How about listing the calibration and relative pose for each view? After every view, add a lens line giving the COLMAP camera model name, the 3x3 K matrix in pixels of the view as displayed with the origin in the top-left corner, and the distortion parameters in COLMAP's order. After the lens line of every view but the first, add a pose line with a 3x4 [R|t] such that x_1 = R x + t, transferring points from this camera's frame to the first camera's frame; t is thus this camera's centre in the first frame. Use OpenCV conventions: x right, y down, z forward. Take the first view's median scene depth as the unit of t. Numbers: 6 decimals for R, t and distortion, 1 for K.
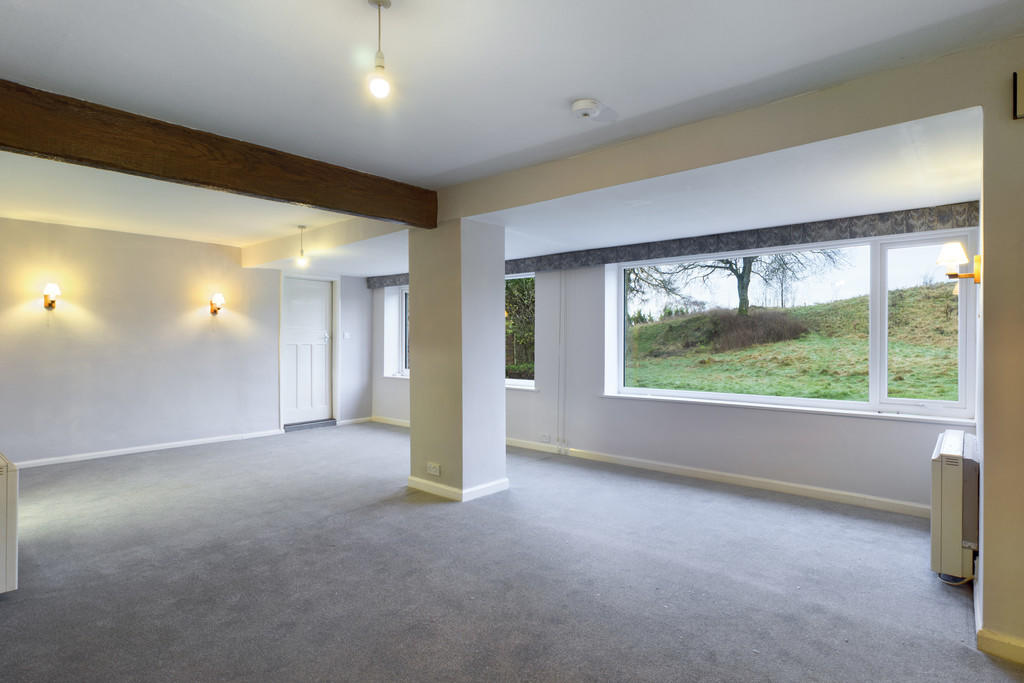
lens RADIAL K [[544.9, 0, 514.3], [0, 544.9, 340.2], [0, 0, 1]] dist [0.009314, -0.001534]
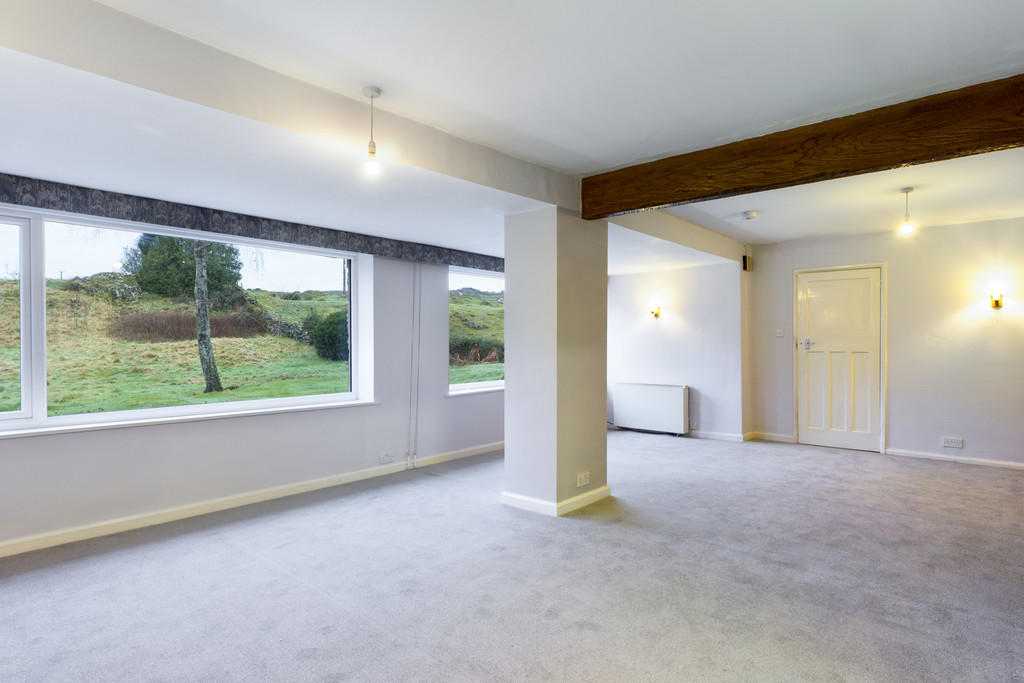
lens RADIAL K [[544.9, 0, 516.4], [0, 544.9, 341.6], [0, 0, 1]] dist [0.009314, -0.001534]
pose [[0.016141, -0.004061, 0.999861, -0.605288], [-0.000779, 0.999991, 0.004074, -0.001518], [-0.999869, -0.000845, 0.016138, 0.617502]]
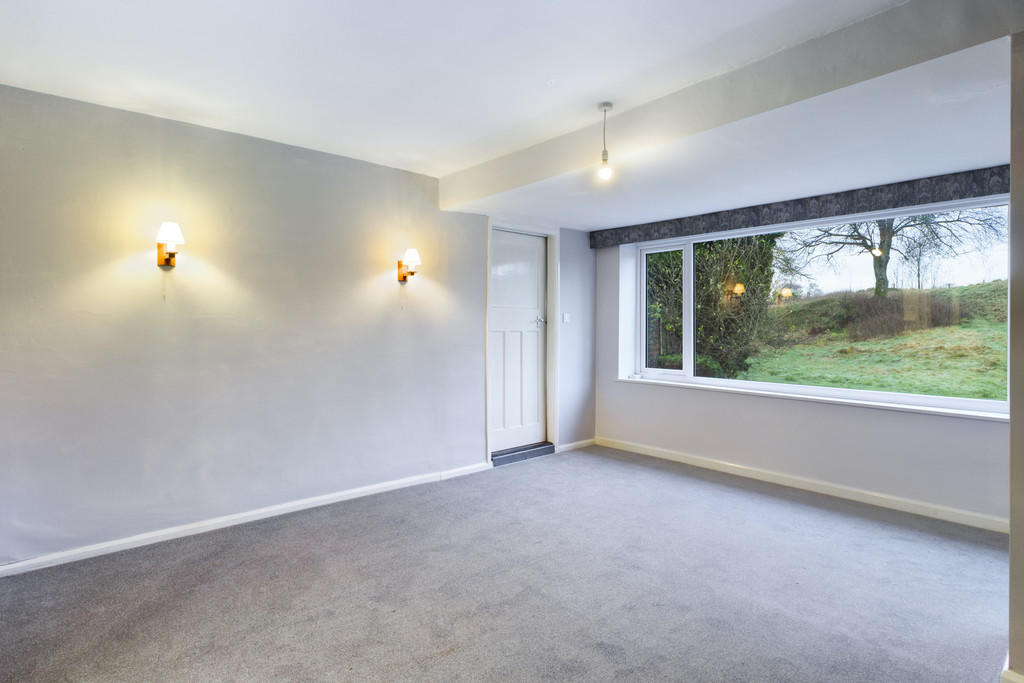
lens RADIAL K [[544.9, 0, 517.1], [0, 544.9, 330.5], [0, 0, 1]] dist [0.009314, -0.001534]
pose [[0.993478, 0.000904, -0.114024, -0.285640], [-0.000088, 0.999974, 0.007157, 0.002146], [0.114028, -0.007100, 0.993452, 0.323417]]
